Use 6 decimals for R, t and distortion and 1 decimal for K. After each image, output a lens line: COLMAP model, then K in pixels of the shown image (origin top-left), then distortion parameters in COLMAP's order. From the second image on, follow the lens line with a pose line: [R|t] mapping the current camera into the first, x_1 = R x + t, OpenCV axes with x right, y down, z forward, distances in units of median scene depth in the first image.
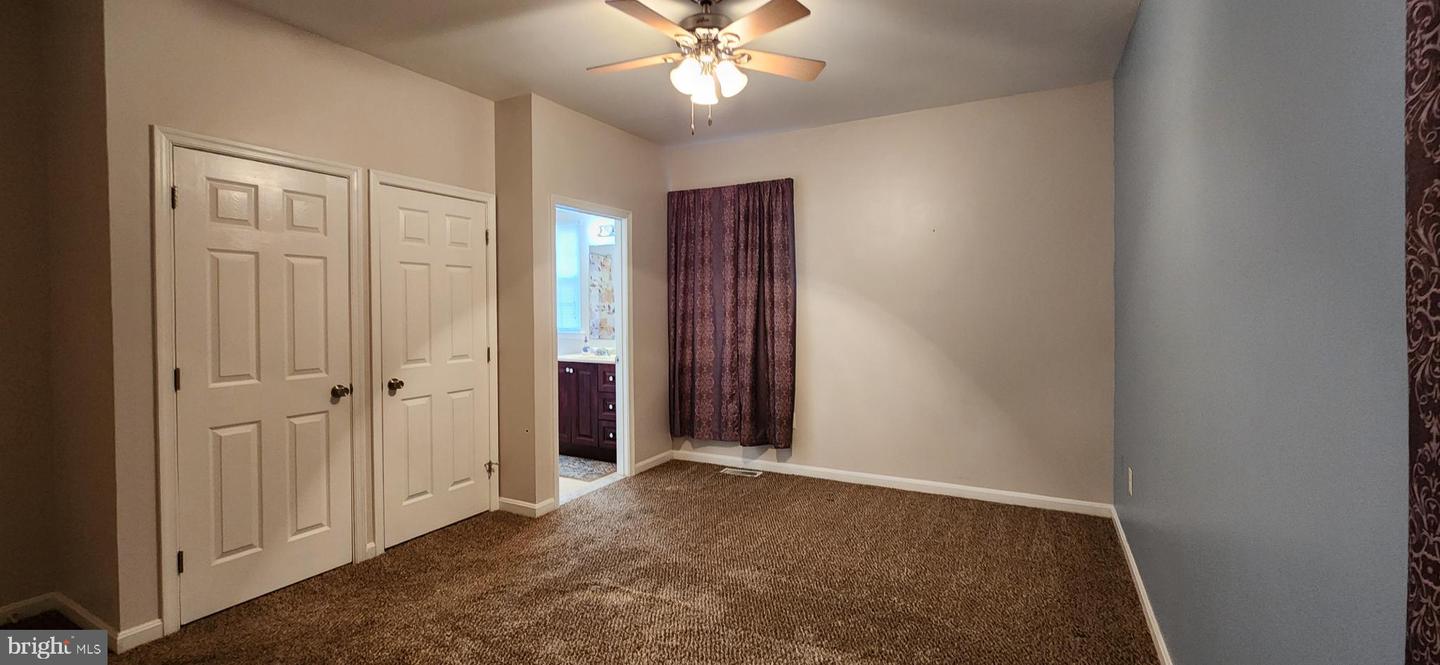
lens RADIAL K [[589.2, 0, 724.3], [0, 589.2, 316.7], [0, 0, 1]] dist [0.000189, -0.000050]
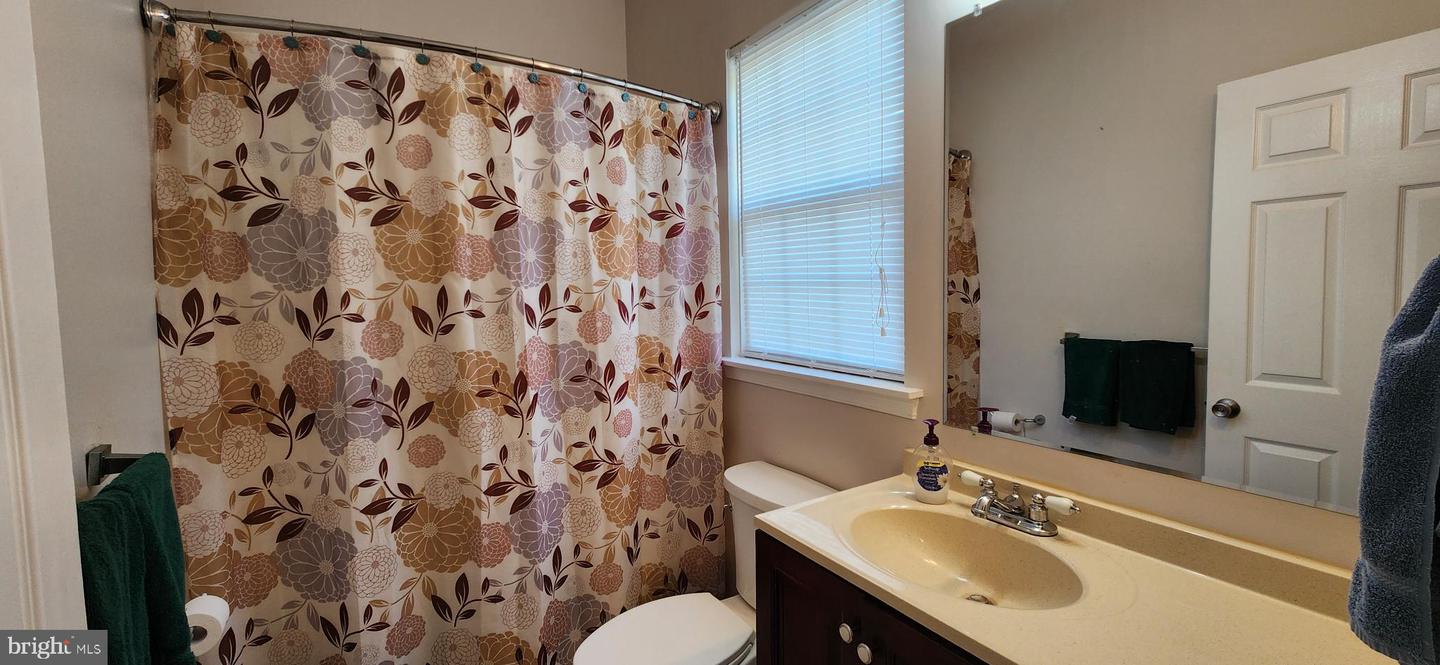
lens RADIAL K [[589.2, 0, 724.3], [0, 589.2, 316.7], [0, 0, 1]] dist [0.000189, -0.000050]
pose [[0.879089, 0.006455, -0.476614, -0.149014], [0.011579, 0.999324, 0.034892, -0.010936], [0.476517, -0.036192, 0.878420, 0.577600]]
